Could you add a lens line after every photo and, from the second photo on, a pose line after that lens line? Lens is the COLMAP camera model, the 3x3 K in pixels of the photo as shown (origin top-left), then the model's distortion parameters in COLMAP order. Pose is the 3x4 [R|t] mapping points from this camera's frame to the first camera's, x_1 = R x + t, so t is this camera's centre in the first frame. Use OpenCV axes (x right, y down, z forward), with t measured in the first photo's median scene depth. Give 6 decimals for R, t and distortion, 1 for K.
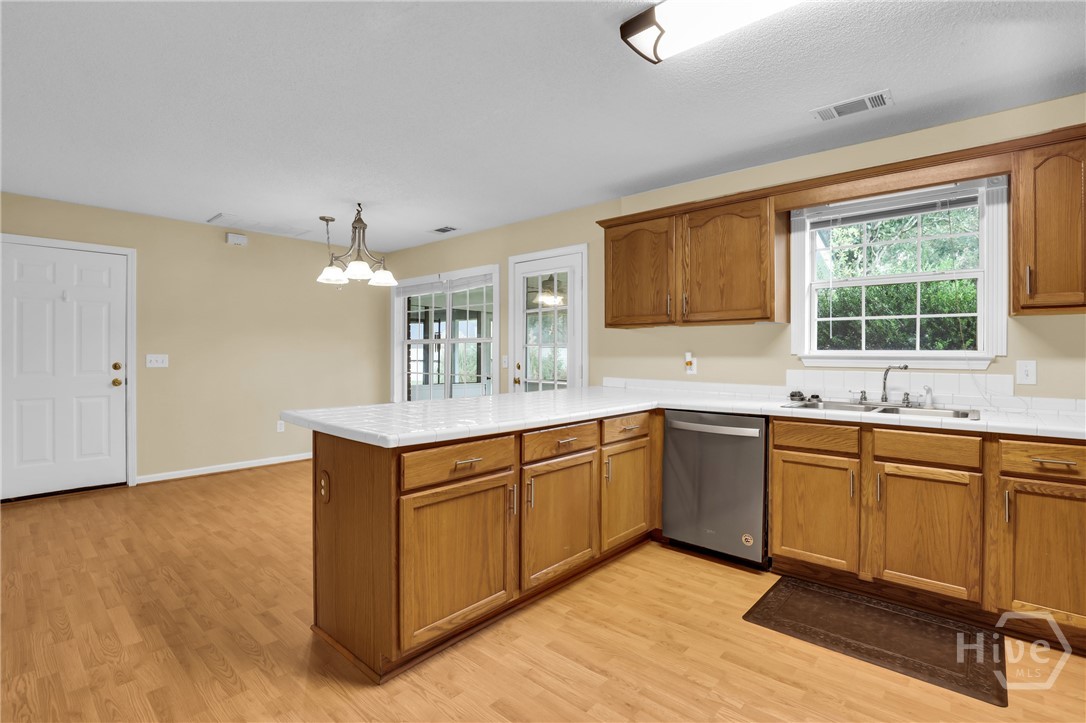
lens RADIAL K [[505.1, 0, 549.1], [0, 505.1, 355.0], [0, 0, 1]] dist [-0.035450, 0.005734]
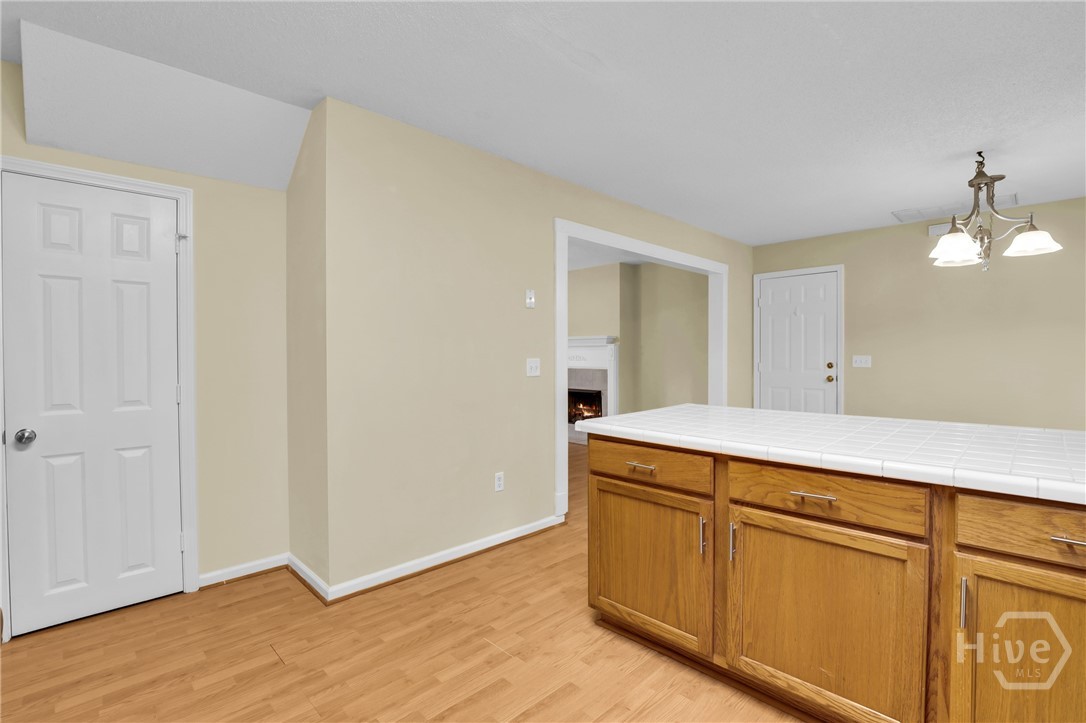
lens RADIAL K [[505.1, 0, 549.6], [0, 505.1, 358.2], [0, 0, 1]] dist [-0.035450, 0.005734]
pose [[-0.067706, 0.006105, -0.997687, 0.564694], [0.000092, 0.999981, 0.006112, -0.003300], [0.997705, 0.000322, -0.067706, 0.603276]]
